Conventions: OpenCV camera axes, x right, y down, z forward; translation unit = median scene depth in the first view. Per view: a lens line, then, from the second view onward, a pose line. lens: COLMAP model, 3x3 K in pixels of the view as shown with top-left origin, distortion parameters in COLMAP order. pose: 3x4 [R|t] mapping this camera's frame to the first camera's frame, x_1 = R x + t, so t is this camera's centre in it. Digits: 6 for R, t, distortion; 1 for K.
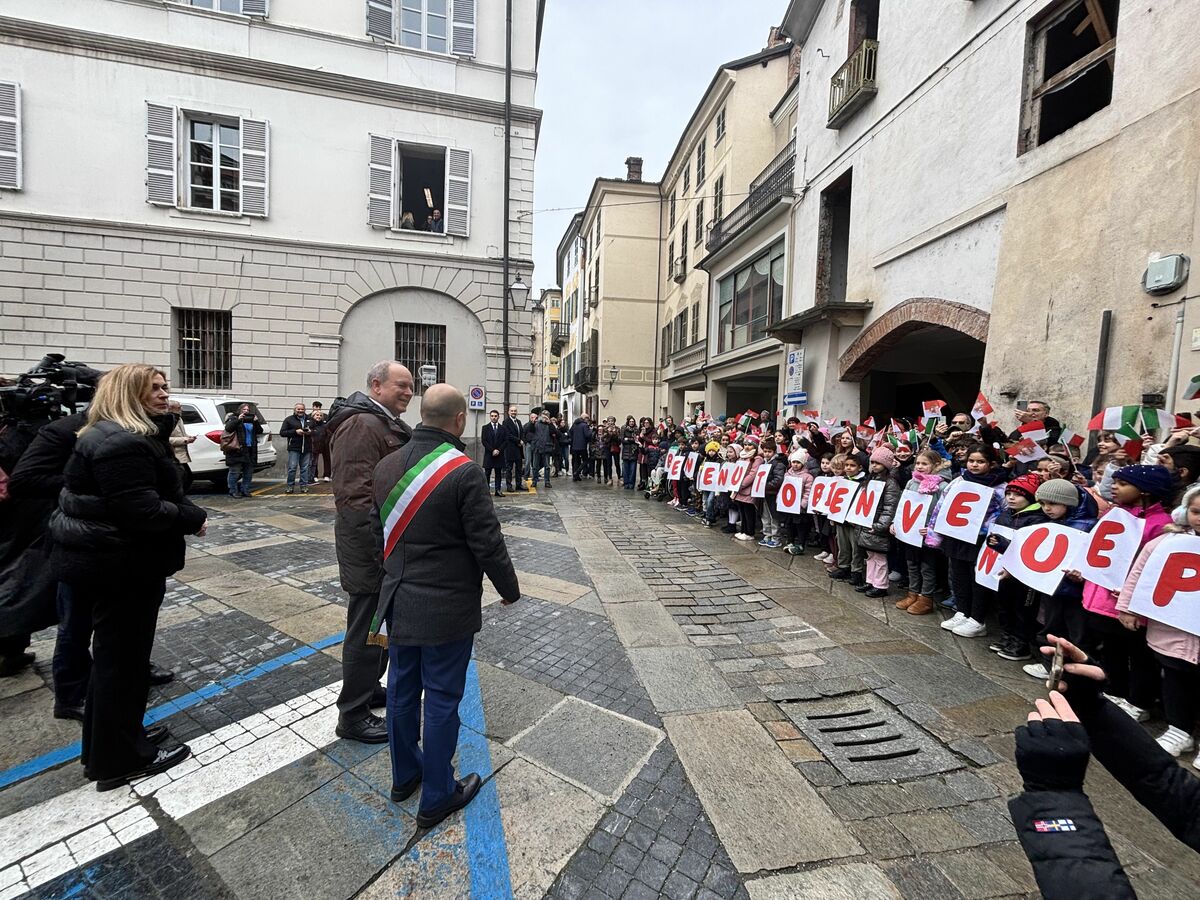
lens RADIAL K [[478.9, 0, 603.8], [0, 478.9, 453.2], [0, 0, 1]] dist [-0.000032, 0.000009]
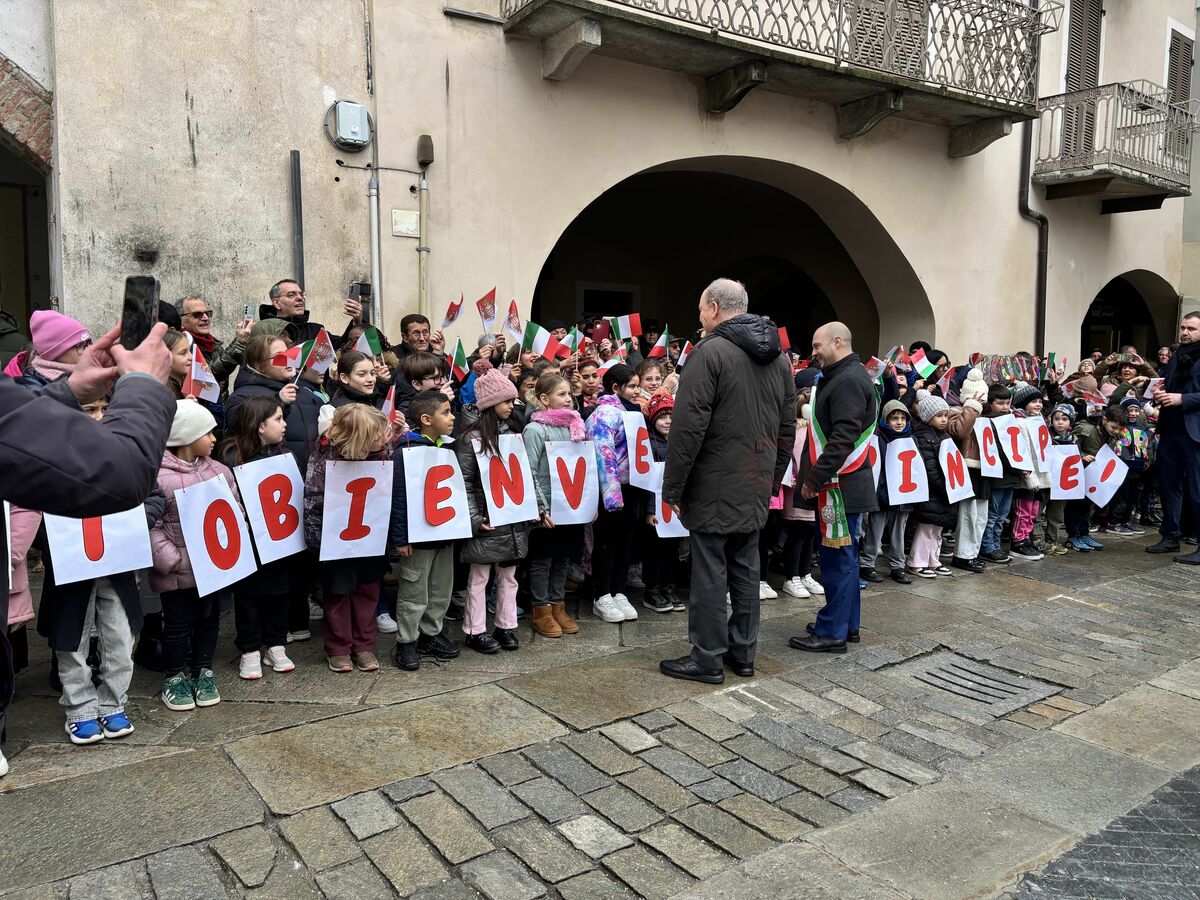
lens RADIAL K [[896.4, 0, 601.2], [0, 896.4, 448.0], [0, 0, 1]] dist [0.013823, 0.006292]
pose [[-0.447765, -0.131190, 0.884475, -0.341201], [0.010273, 0.988358, 0.151799, -0.075350], [-0.894092, 0.077056, -0.441205, 1.289327]]
